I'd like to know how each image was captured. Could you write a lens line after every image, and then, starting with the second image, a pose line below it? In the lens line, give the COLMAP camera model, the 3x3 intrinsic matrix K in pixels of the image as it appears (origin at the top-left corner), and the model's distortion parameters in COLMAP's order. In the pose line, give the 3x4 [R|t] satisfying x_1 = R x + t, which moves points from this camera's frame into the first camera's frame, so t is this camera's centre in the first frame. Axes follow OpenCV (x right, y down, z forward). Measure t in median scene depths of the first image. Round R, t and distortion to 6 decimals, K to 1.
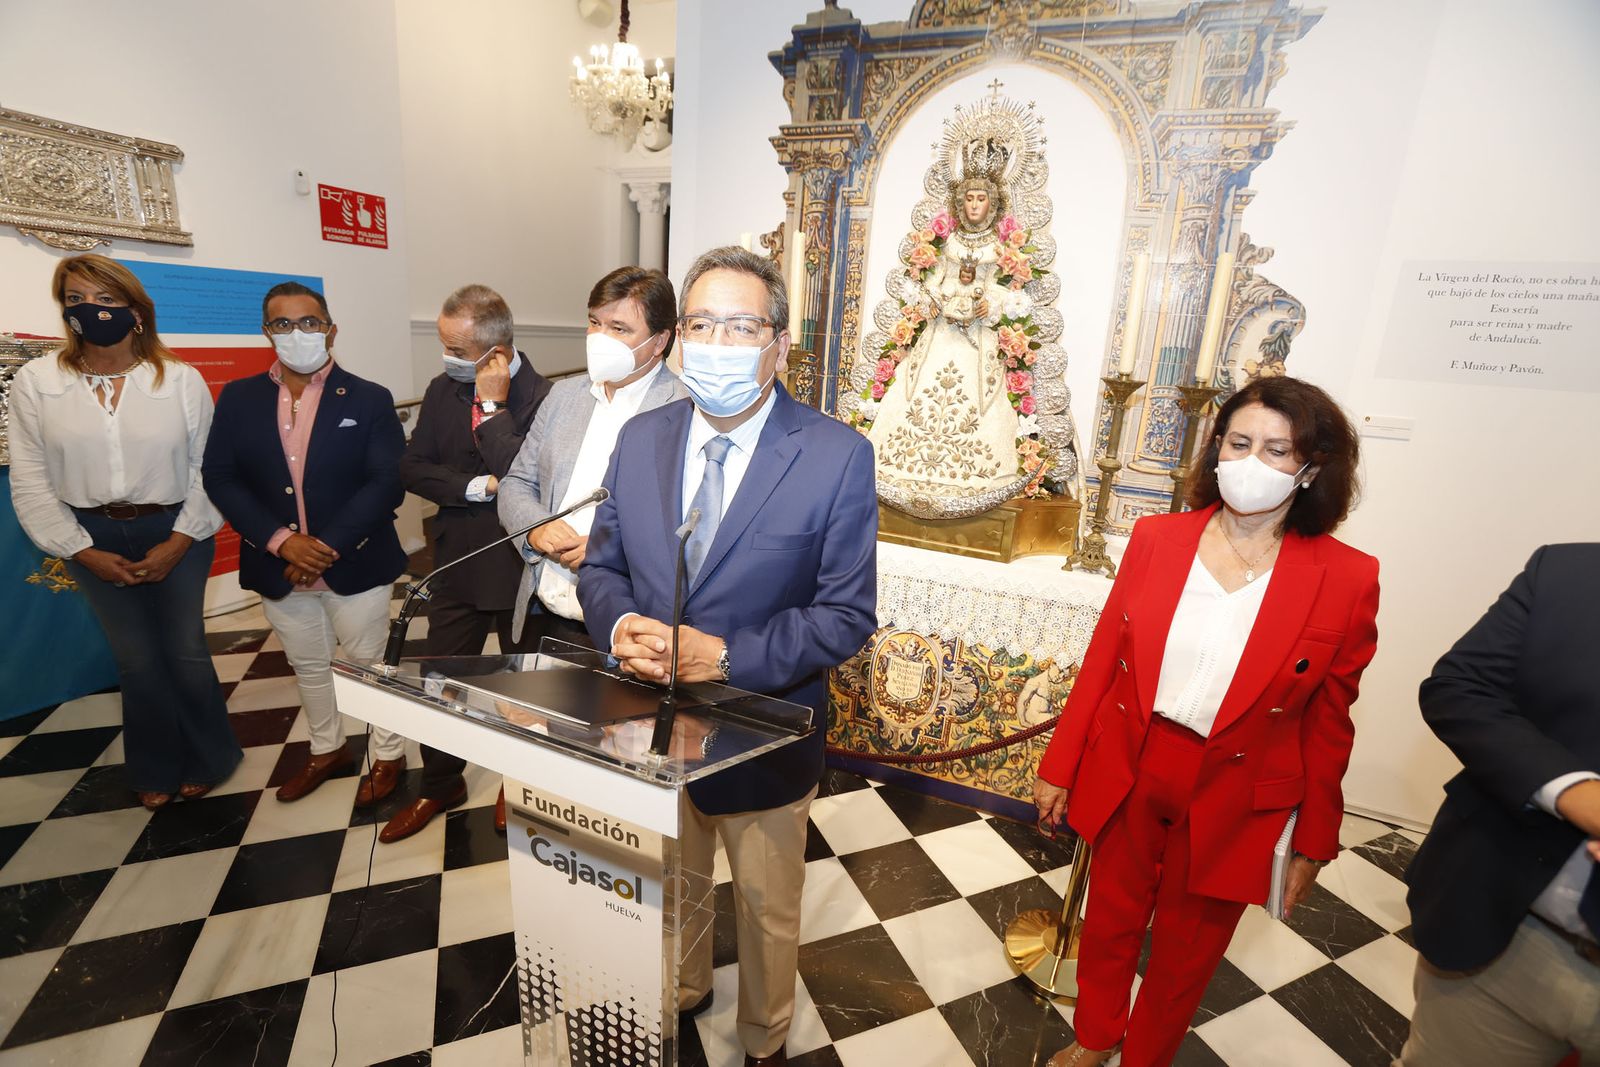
lens RADIAL K [[728.1, 0, 800.0], [0, 728.1, 533.5], [0, 0, 1]] dist [-0.075067, 0.031585]
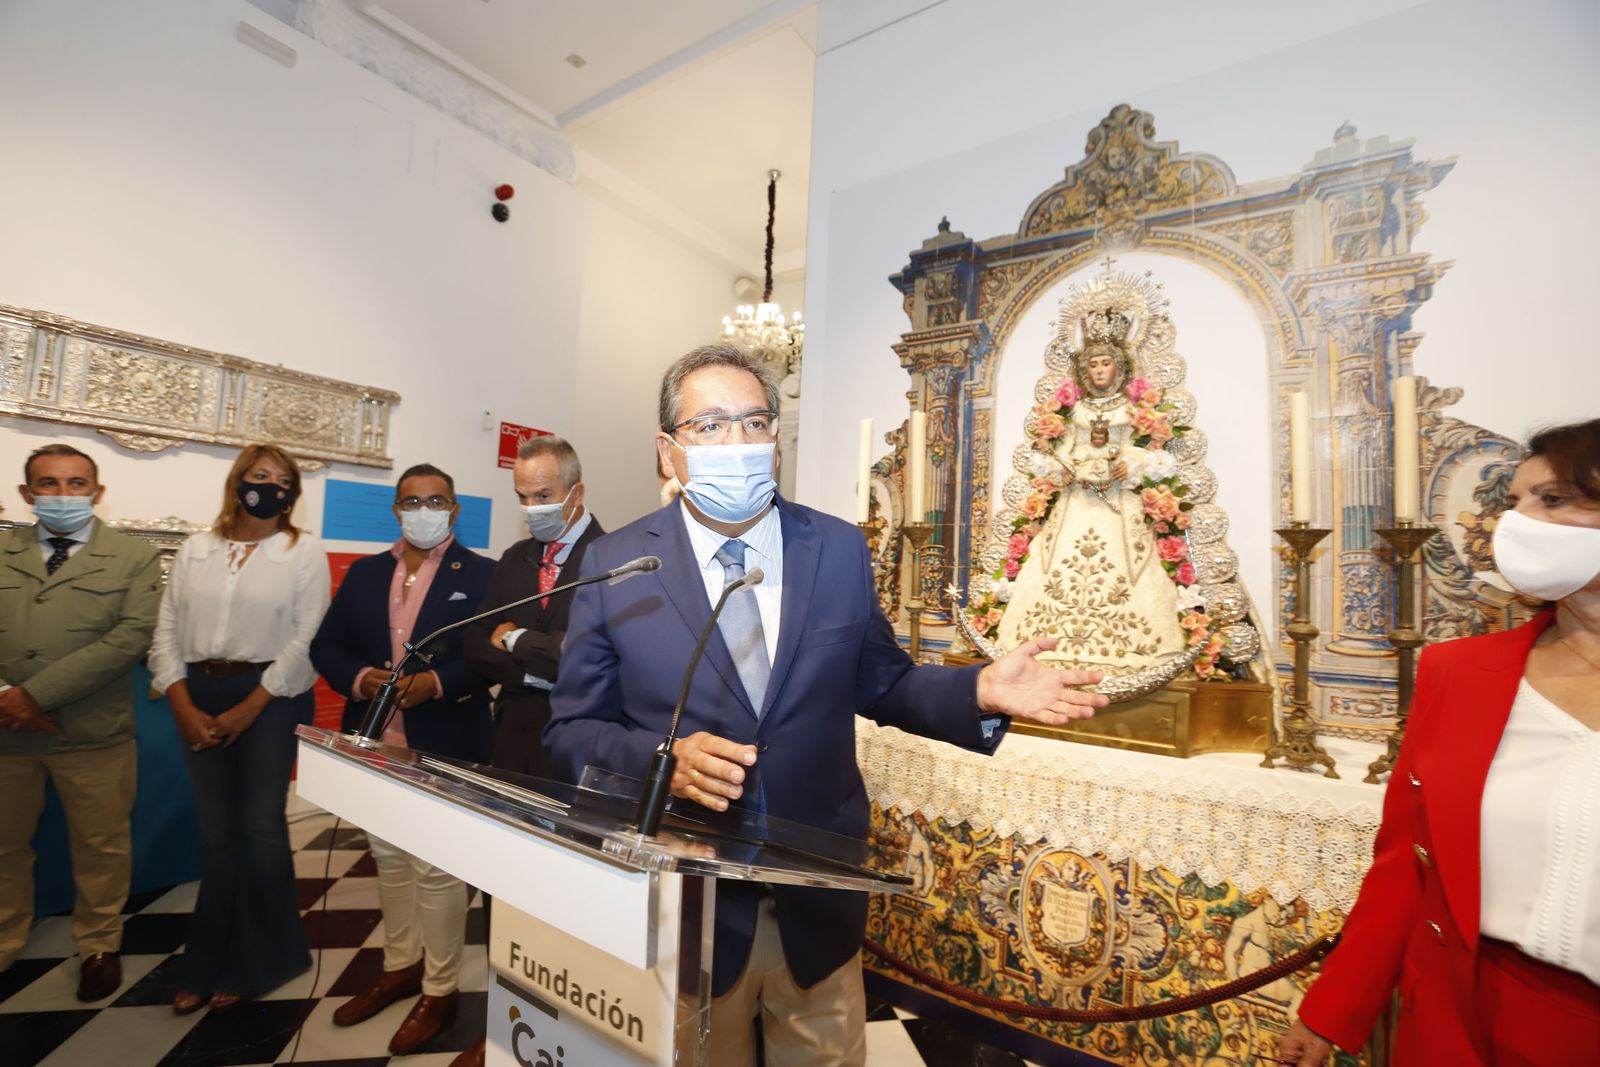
lens RADIAL K [[728.1, 0, 800.0], [0, 728.1, 533.5], [0, 0, 1]] dist [-0.075067, 0.031585]
pose [[0.980245, -0.035407, -0.194593, 0.027007], [-0.033067, 0.940661, -0.337731, 0.084139], [0.195005, 0.337494, 0.920908, 0.098377]]
